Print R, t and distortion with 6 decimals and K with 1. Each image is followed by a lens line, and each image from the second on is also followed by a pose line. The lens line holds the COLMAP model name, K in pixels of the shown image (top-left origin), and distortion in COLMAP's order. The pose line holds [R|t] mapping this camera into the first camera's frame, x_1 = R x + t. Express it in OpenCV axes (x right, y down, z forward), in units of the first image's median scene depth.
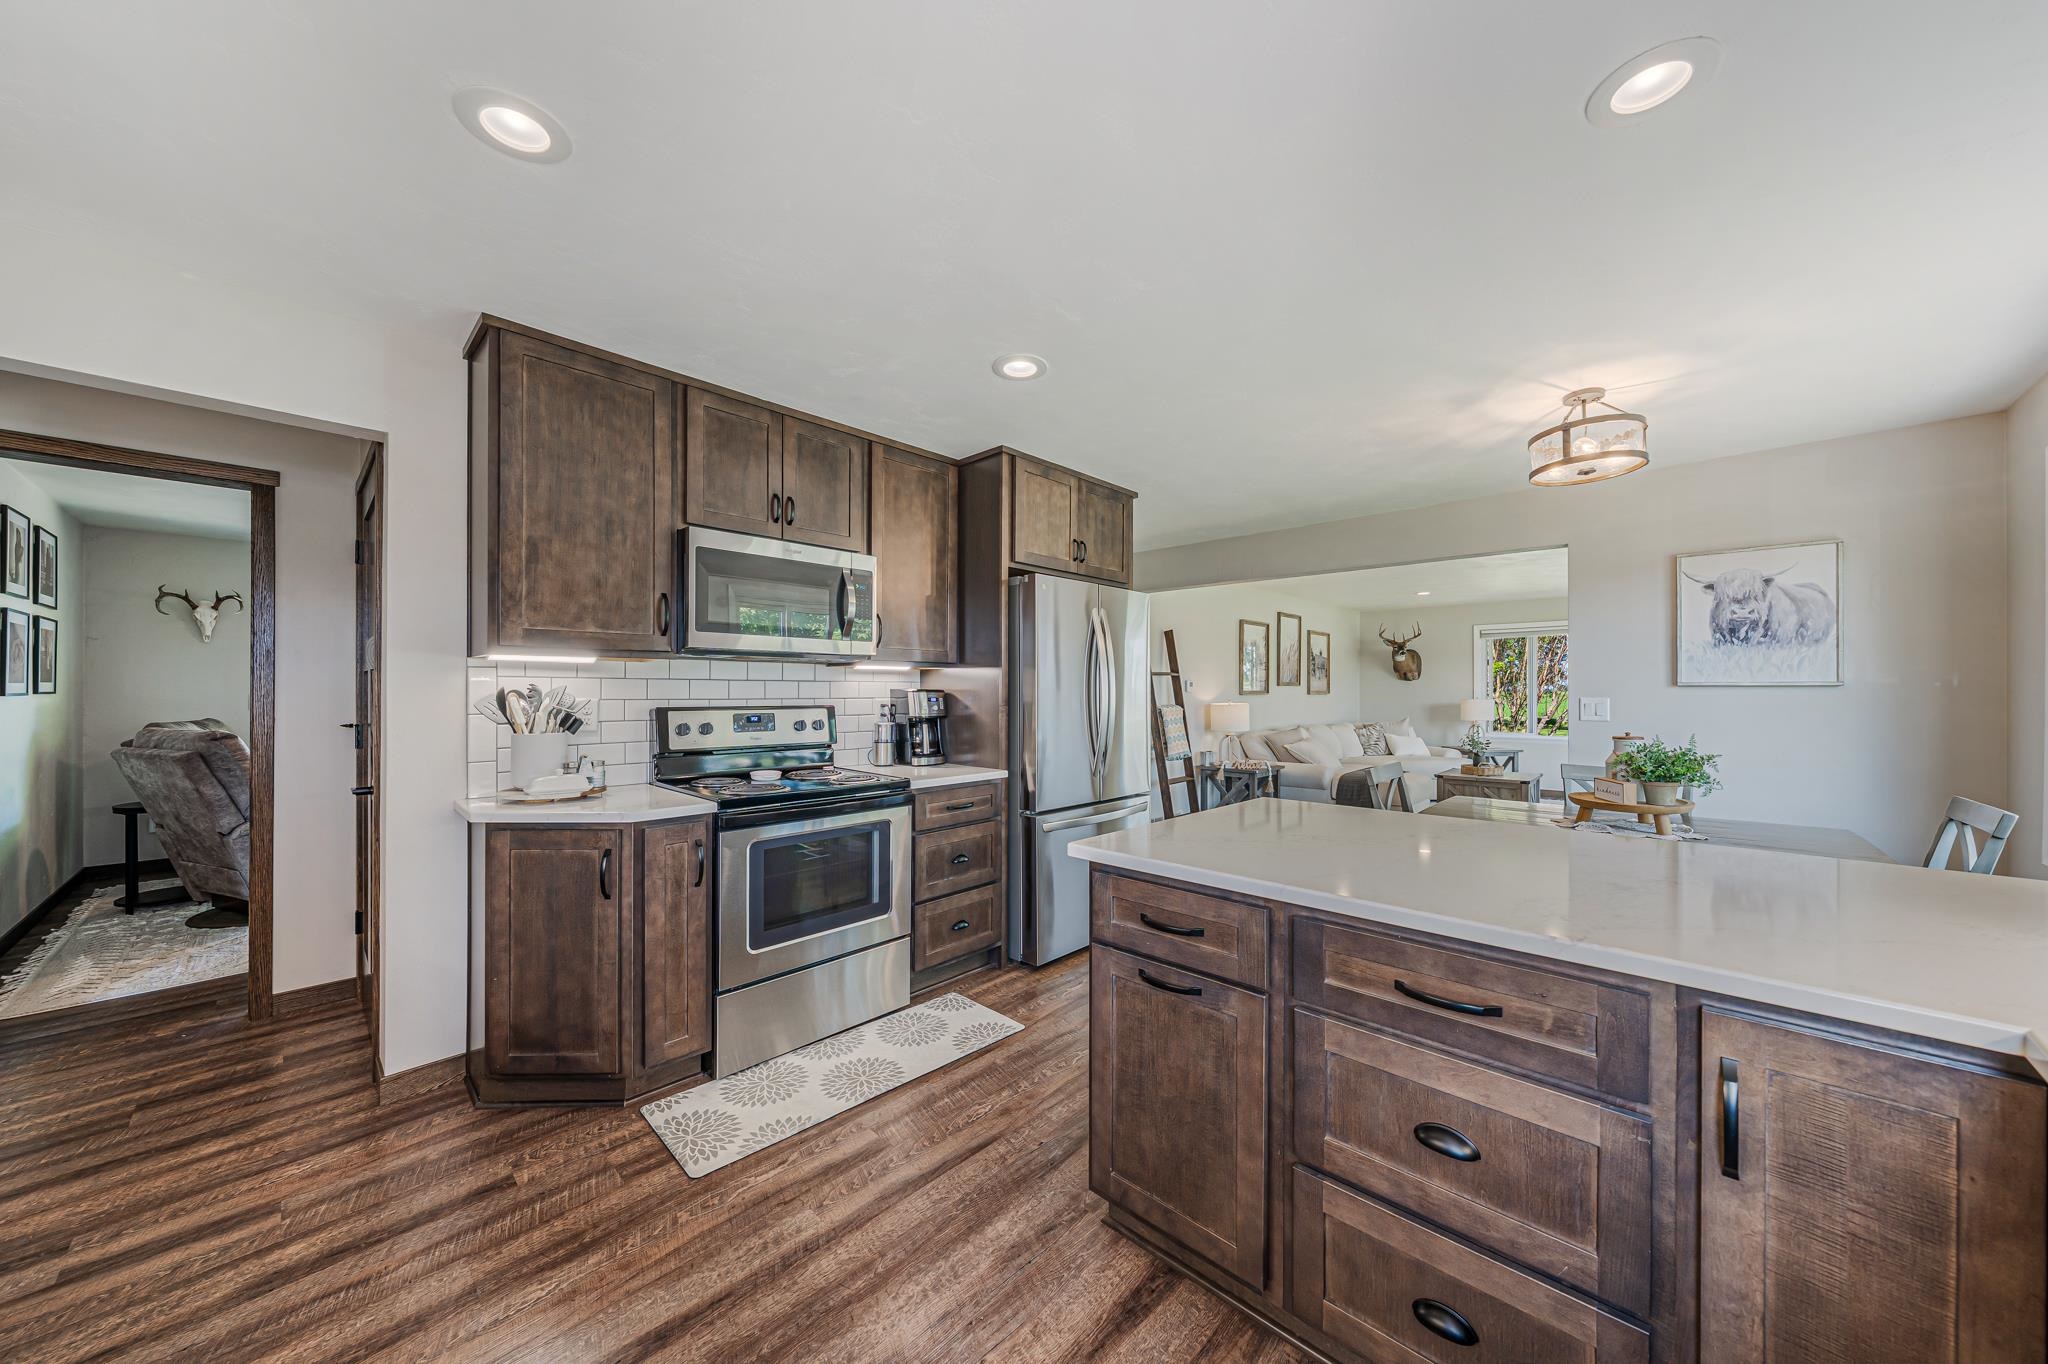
lens RADIAL K [[704.9, 0, 1024.3], [0, 704.9, 688.4], [0, 0, 1]] dist [-0.002585, -0.000145]
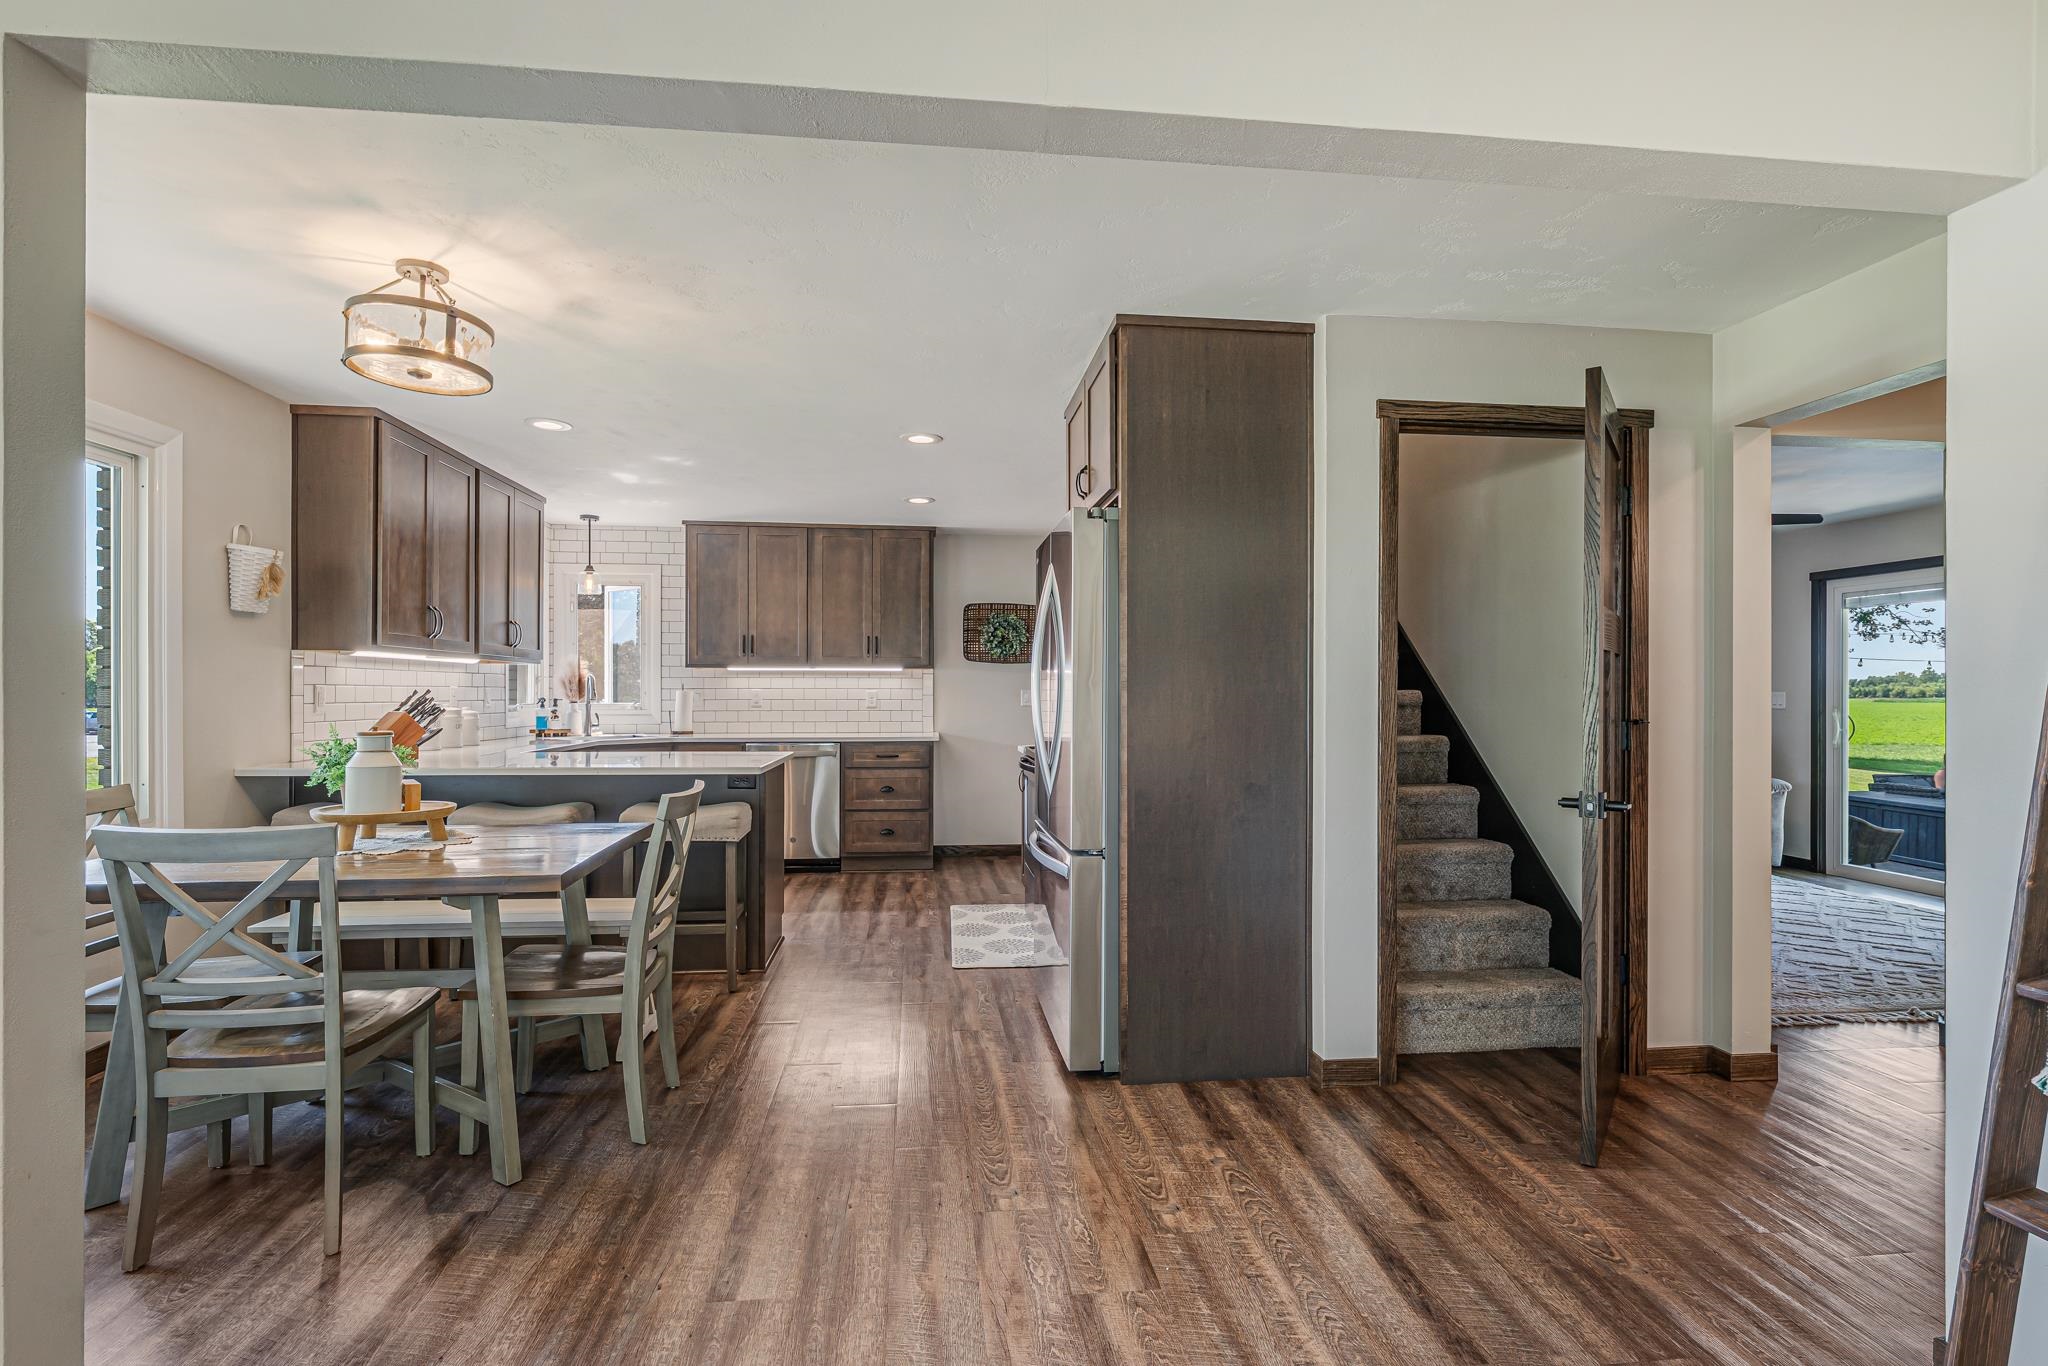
lens RADIAL K [[976.0, 0, 1027.7], [0, 976.0, 691.6], [0, 0, 1]] dist [0.001297, 0.000155]
pose [[-0.640746, -0.004376, -0.767741, 1.129916], [-0.002005, 0.999990, -0.004026, 0.026677], [0.767750, -0.001041, -0.640748, 2.061104]]
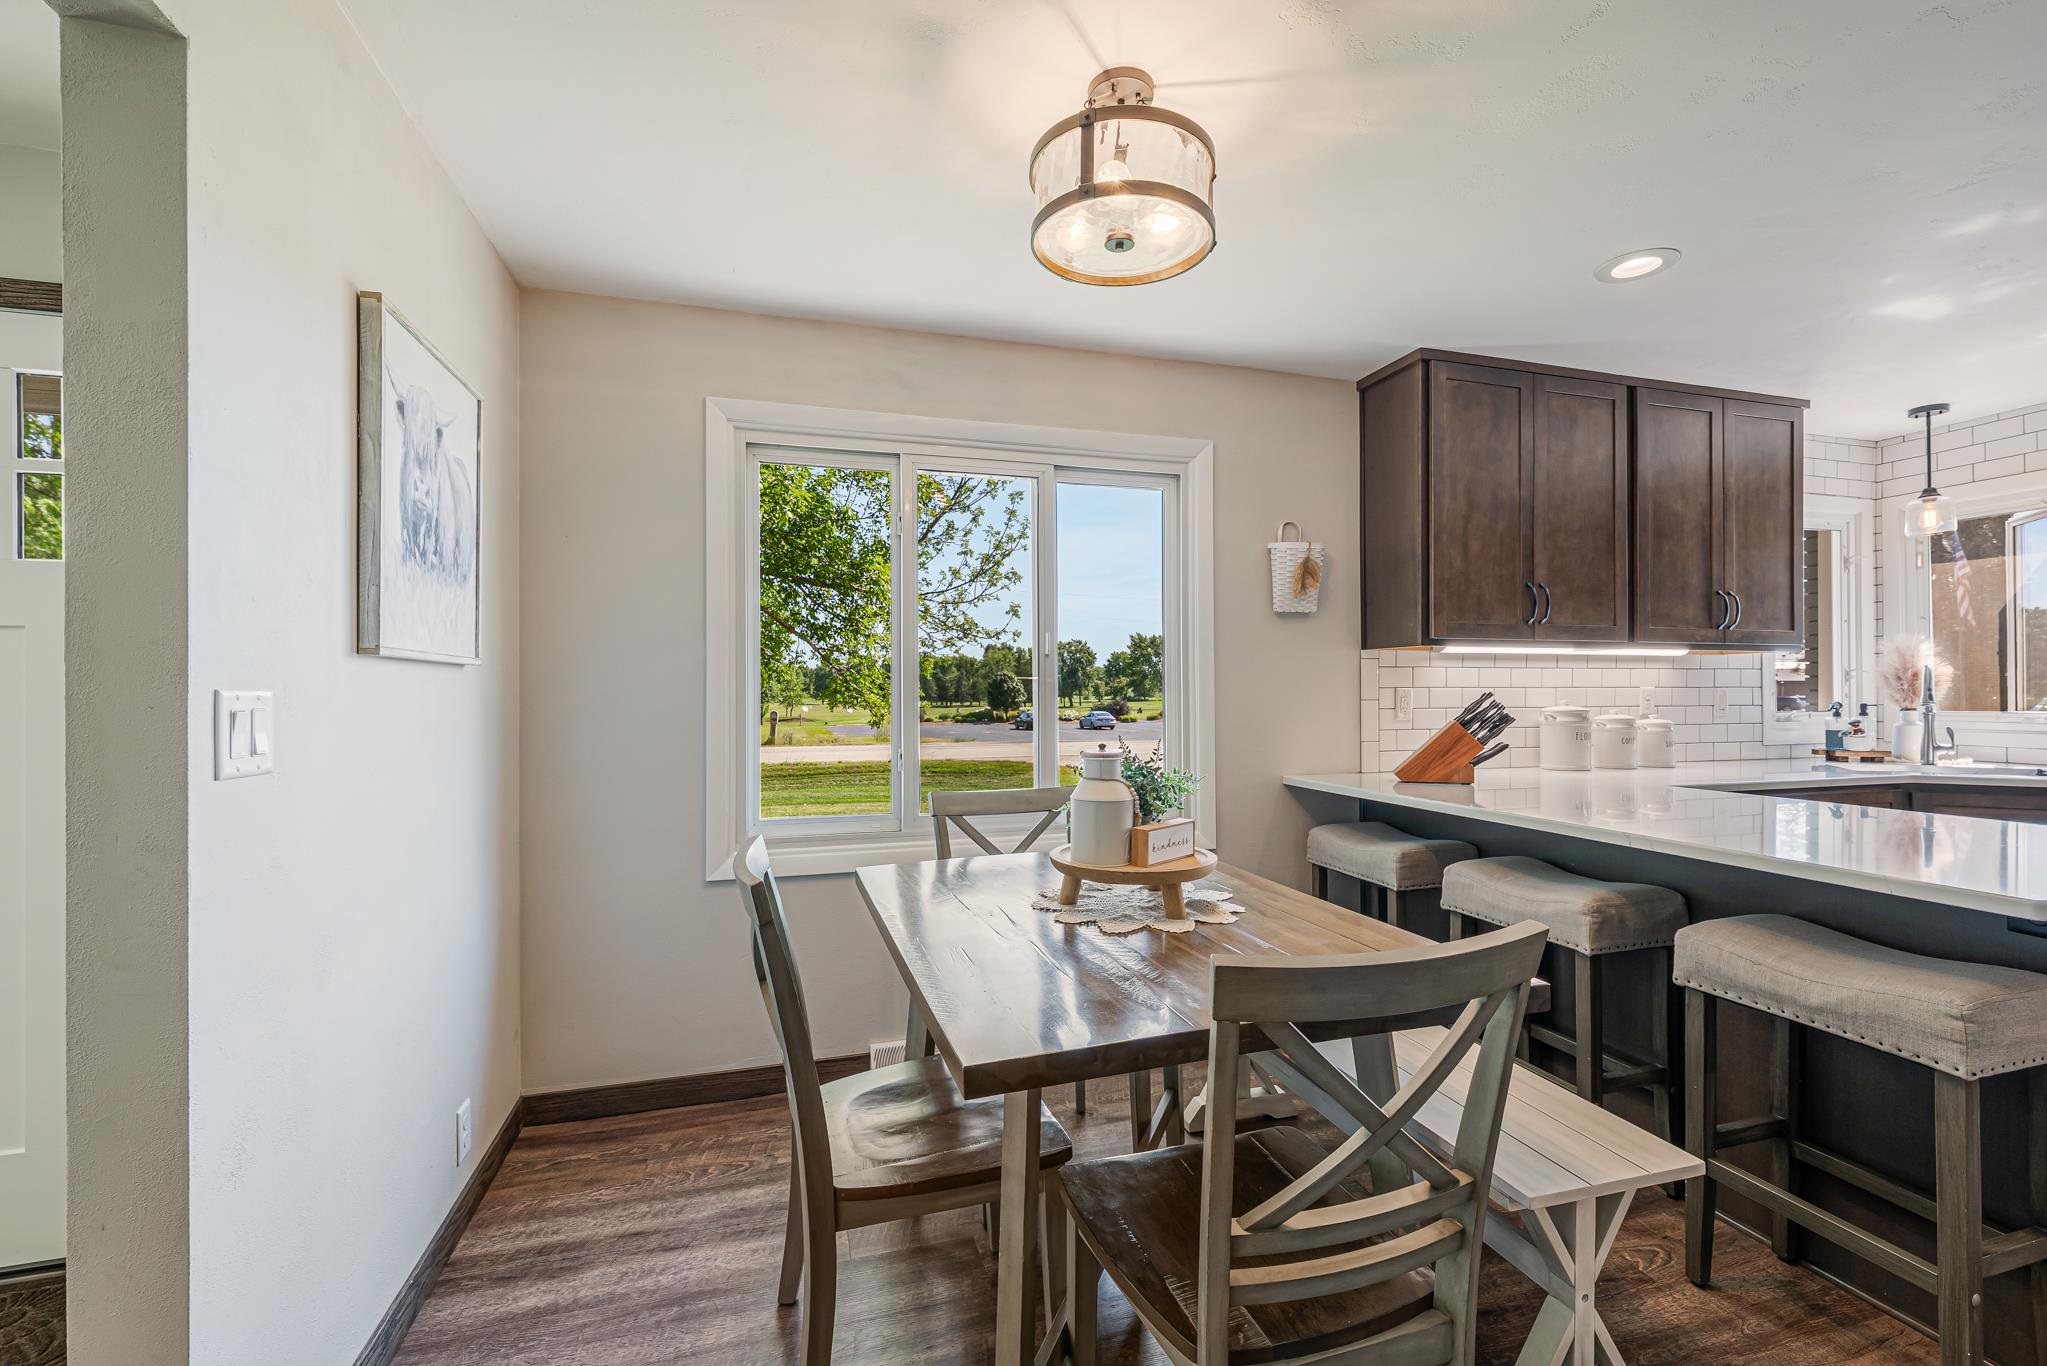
lens RADIAL K [[852.7, 0, 1021.7], [0, 852.7, 690.4], [0, 0, 1]] dist [0.000592, -0.000279]
pose [[-0.864524, 0.003334, 0.502580, 0.527568], [0.000829, 0.999986, -0.005209, 0.021615], [-0.502590, -0.004086, -0.864515, 1.513163]]
